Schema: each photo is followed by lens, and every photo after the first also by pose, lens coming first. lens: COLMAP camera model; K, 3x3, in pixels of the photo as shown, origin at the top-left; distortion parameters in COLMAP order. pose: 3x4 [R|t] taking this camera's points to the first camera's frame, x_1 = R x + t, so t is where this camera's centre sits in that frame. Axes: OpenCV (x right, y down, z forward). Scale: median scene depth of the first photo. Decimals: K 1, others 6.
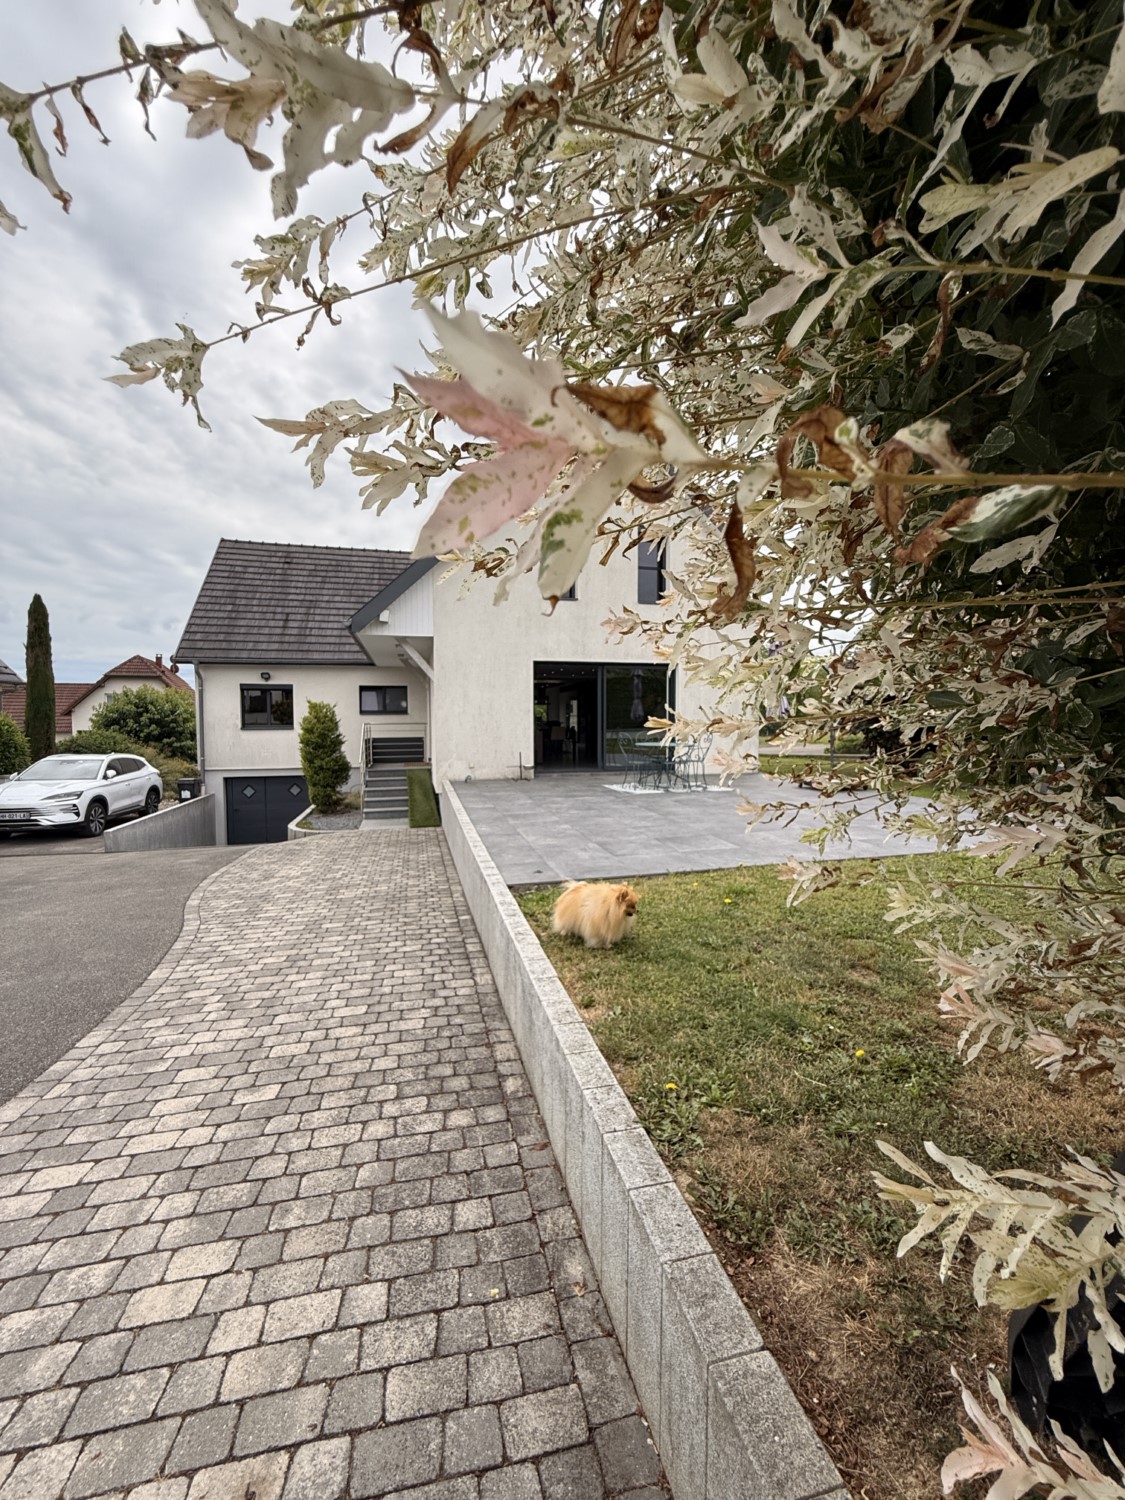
lens RADIAL K [[596.7, 0, 559.8], [0, 596.7, 747.0], [0, 0, 1]] dist [0.000356, -0.000181]
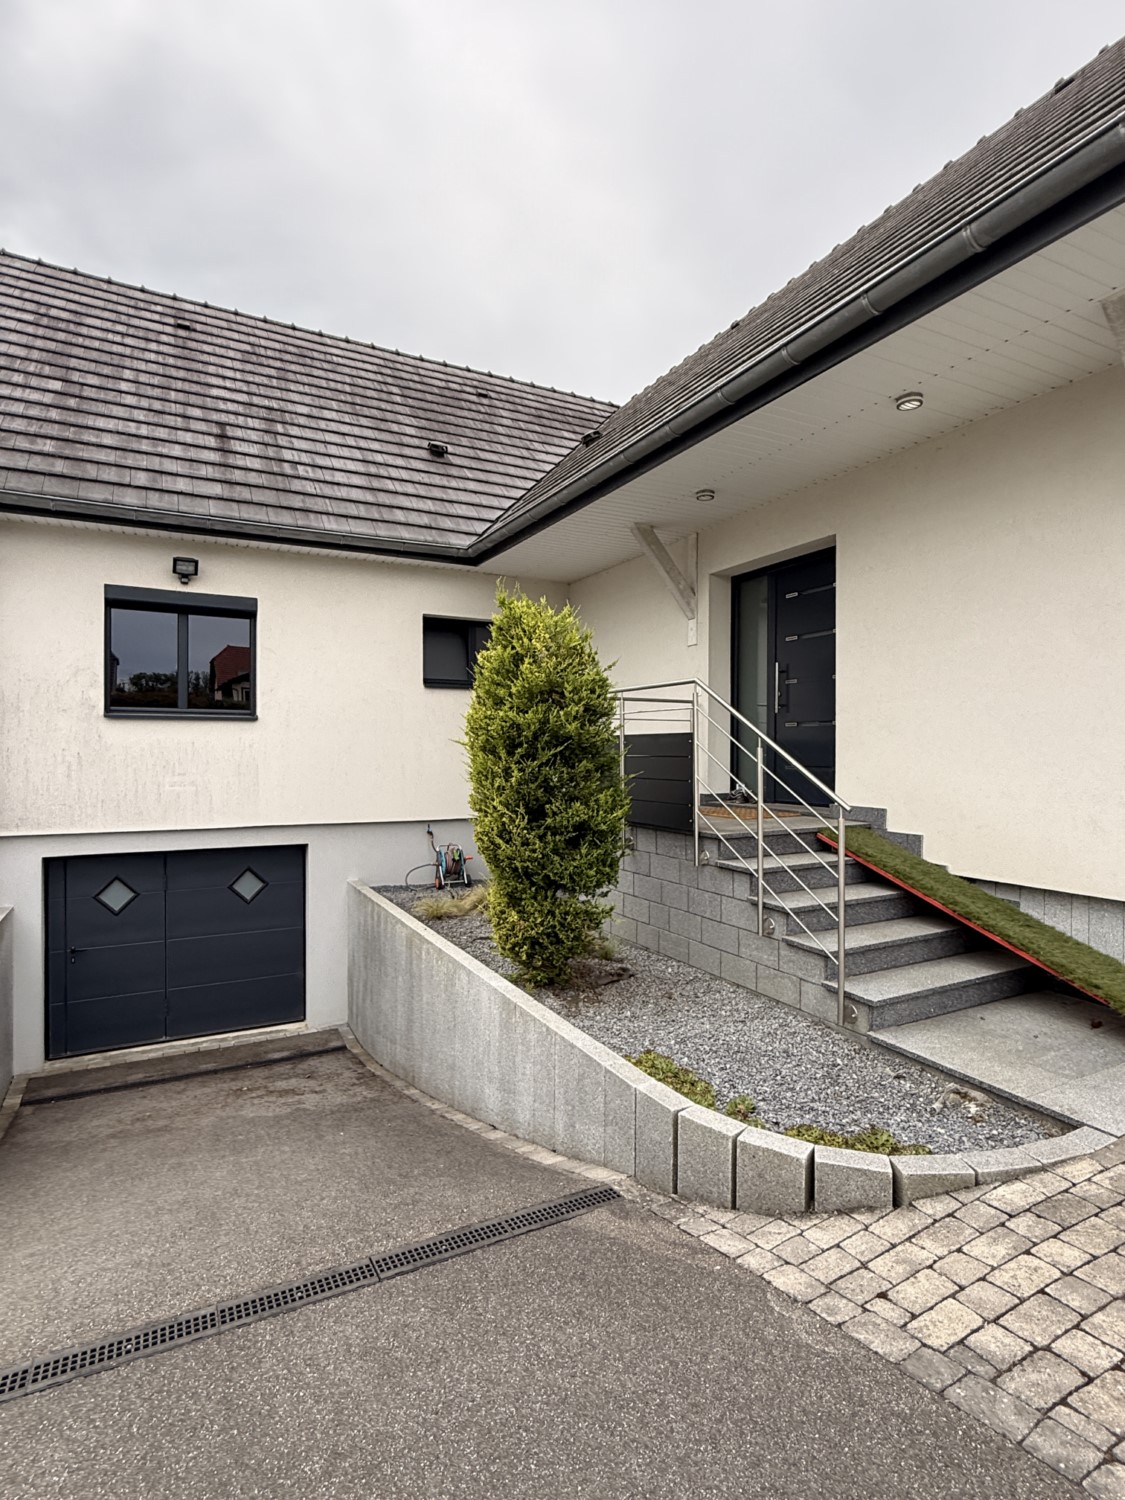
lens RADIAL K [[767.1, 0, 562.5], [0, 767.1, 750.0], [0, 0, 1]] dist [0.001287, 0.000611]
pose [[0.970320, 0.005737, 0.241758, -1.032505], [0.005031, 0.999023, -0.043898, 0.027950], [-0.241774, 0.043811, 0.969343, 1.361720]]
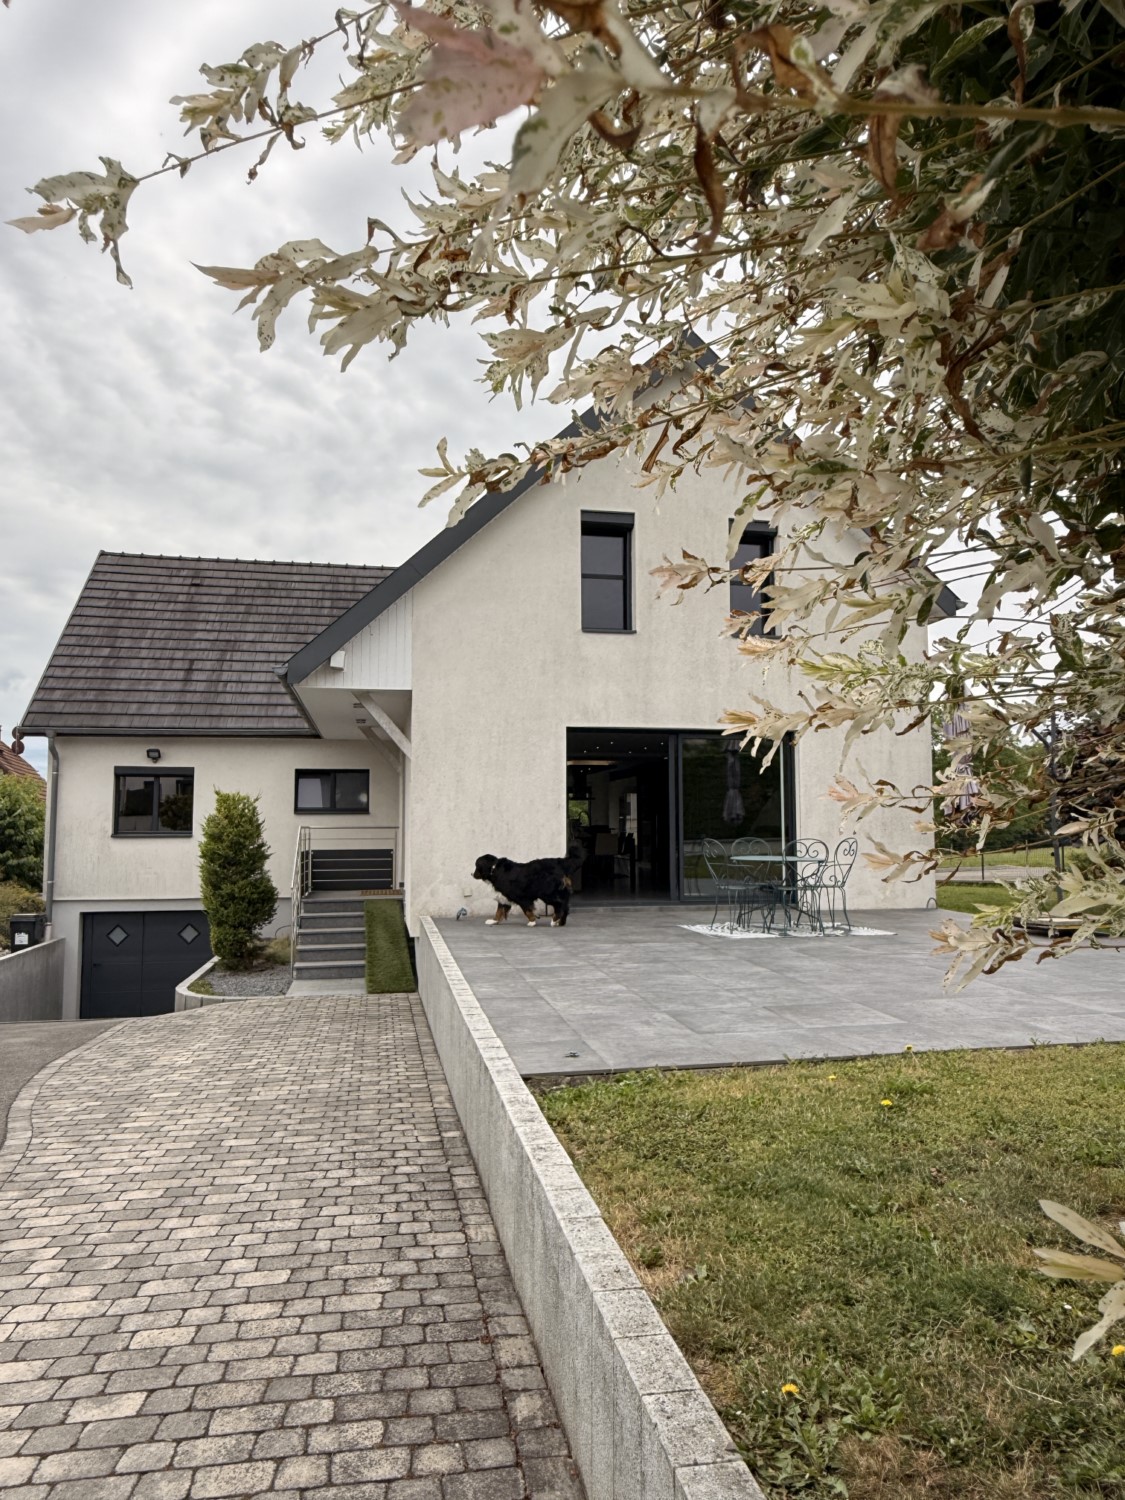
lens RADIAL K [[956.2, 0, 556.1], [0, 956.2, 753.2], [0, 0, 1]] dist [0.000212, -0.000600]
pose [[0.998425, -0.002824, -0.056028, 0.002623], [-0.004150, 0.992278, -0.123967, 0.017591], [0.055946, 0.124005, 0.990703, -0.009934]]
